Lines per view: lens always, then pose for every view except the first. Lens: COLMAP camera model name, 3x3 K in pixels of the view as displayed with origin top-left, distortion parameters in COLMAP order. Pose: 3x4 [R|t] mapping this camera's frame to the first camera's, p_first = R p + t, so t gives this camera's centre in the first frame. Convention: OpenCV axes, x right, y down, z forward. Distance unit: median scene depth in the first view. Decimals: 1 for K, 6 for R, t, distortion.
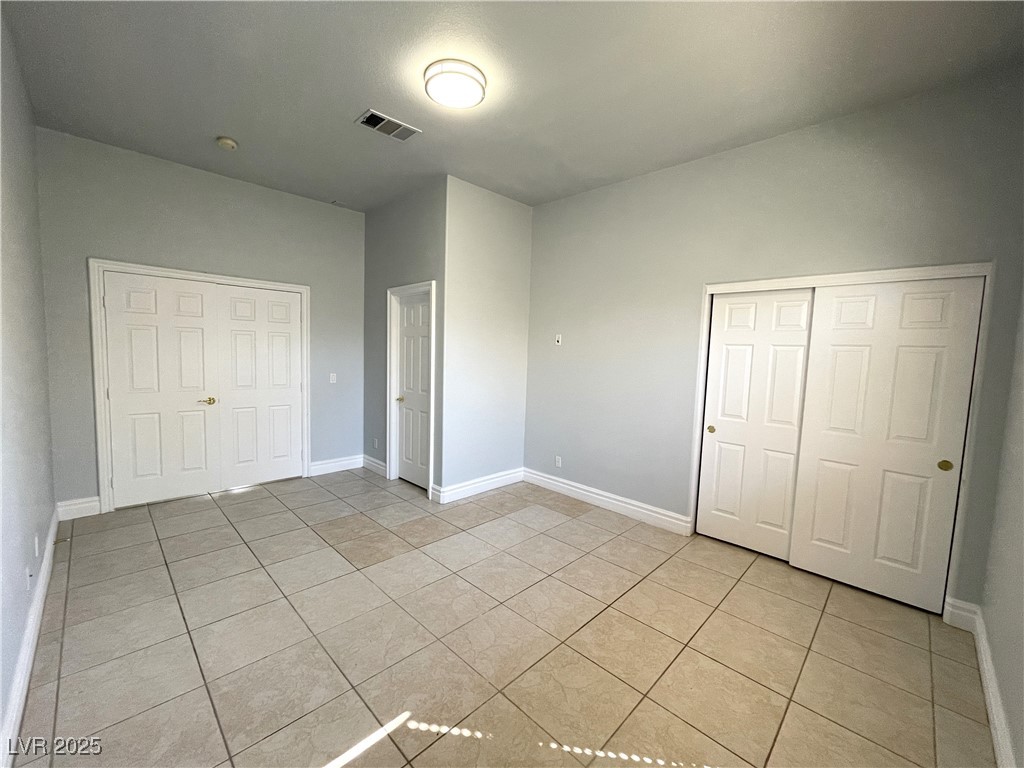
lens RADIAL K [[414.9, 0, 508.9], [0, 414.9, 384.2], [0, 0, 1]] dist [-0.001858, 0.000448]
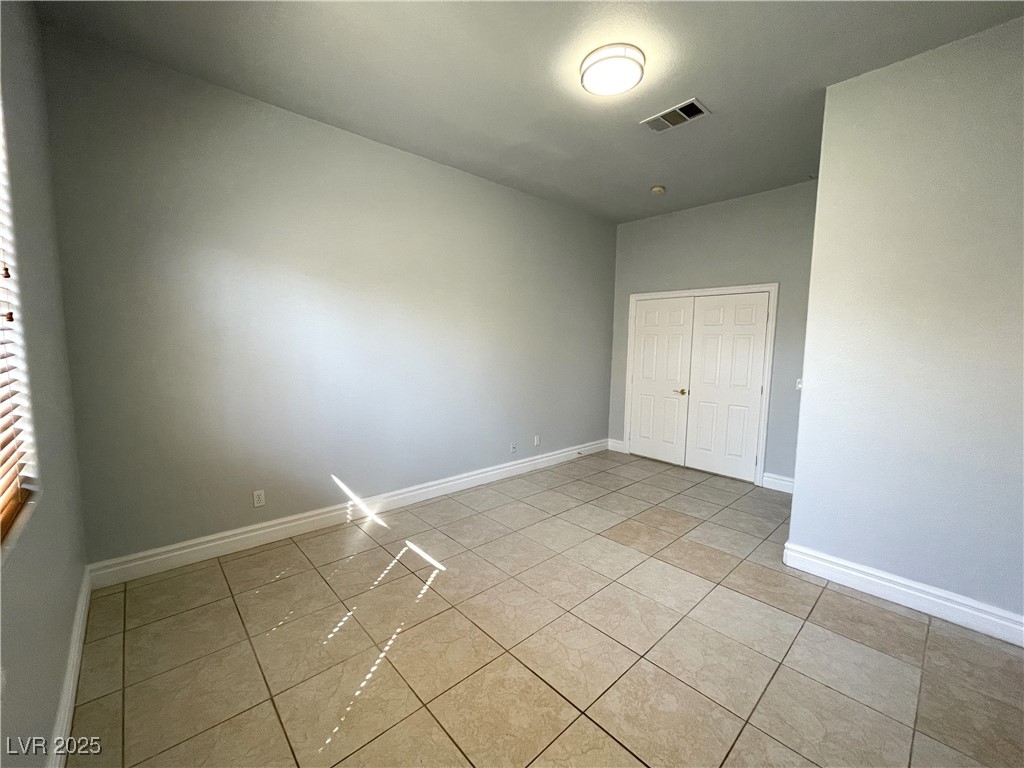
lens RADIAL K [[414.9, 0, 508.9], [0, 414.9, 384.2], [0, 0, 1]] dist [-0.001858, 0.000448]
pose [[-0.047907, 0.069005, -0.996465, 0.656757], [-0.097640, 0.992510, 0.073425, -0.027794], [0.994068, 0.100812, -0.040811, 0.632123]]
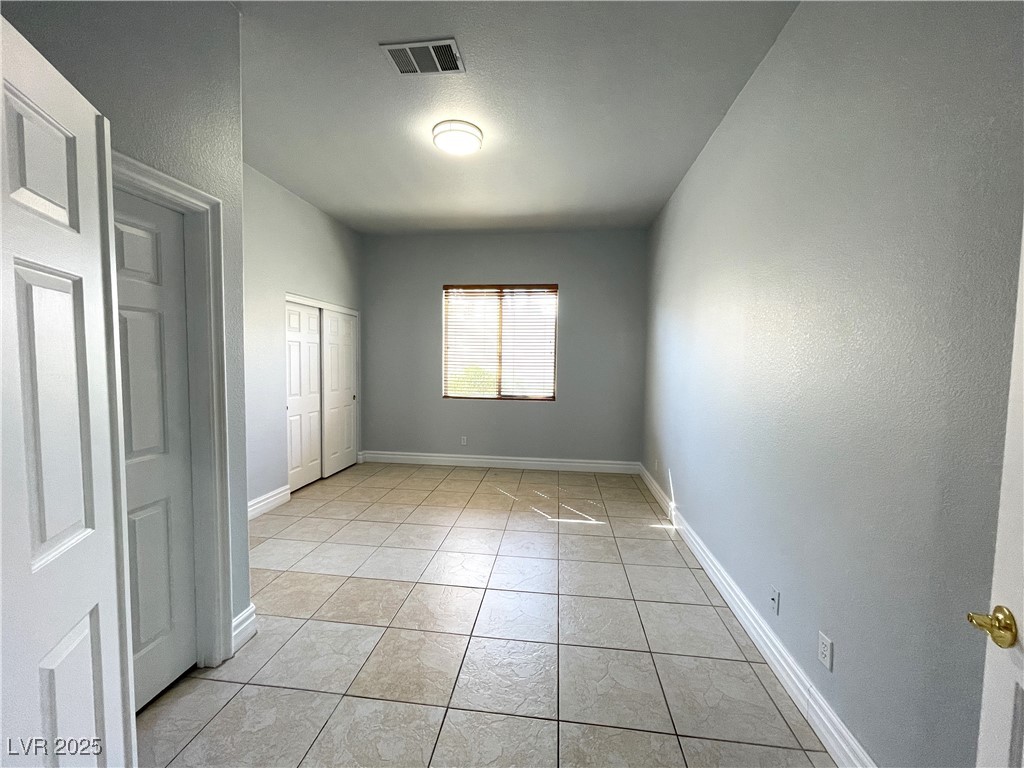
lens RADIAL K [[414.9, 0, 508.9], [0, 414.9, 384.2], [0, 0, 1]] dist [-0.001858, 0.000448]
pose [[-0.616878, -0.085890, 0.782358, -0.910901], [0.028782, 0.990901, 0.131479, -0.110953], [-0.786532, 0.103624, -0.608793, 1.240890]]
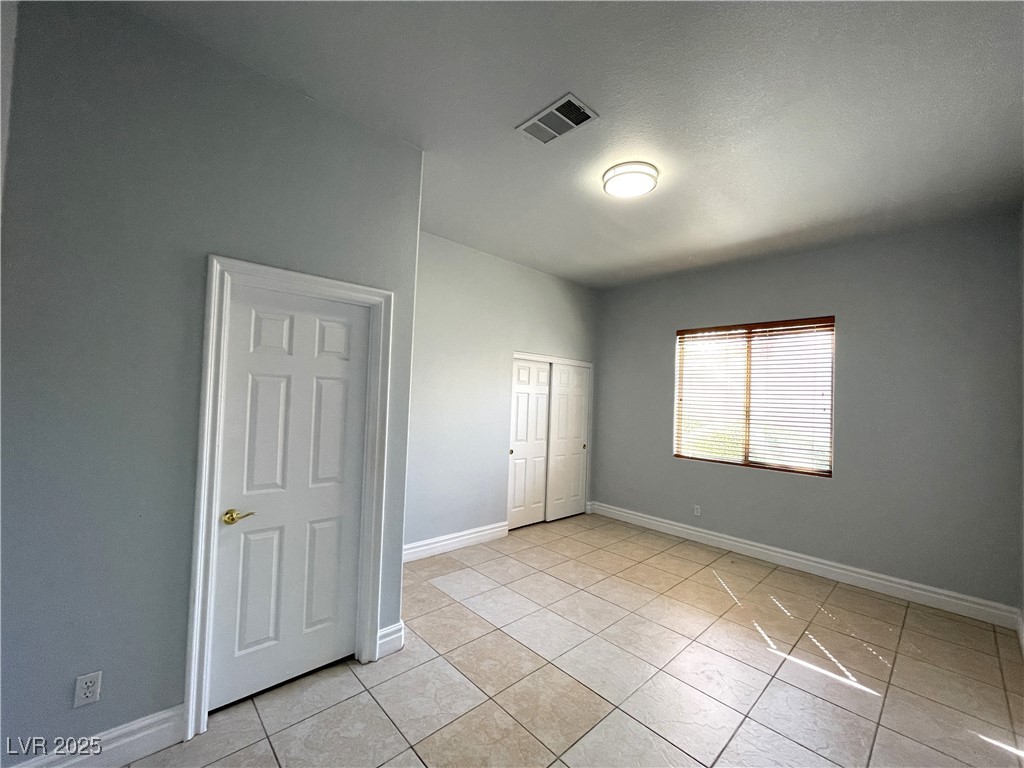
lens RADIAL K [[414.9, 0, 508.9], [0, 414.9, 384.2], [0, 0, 1]] dist [-0.001858, 0.000448]
pose [[0.038772, 0.000708, 0.999248, -0.938940], [0.043066, 0.999069, -0.002379, -0.121977], [-0.998320, 0.043126, 0.038705, 0.954698]]
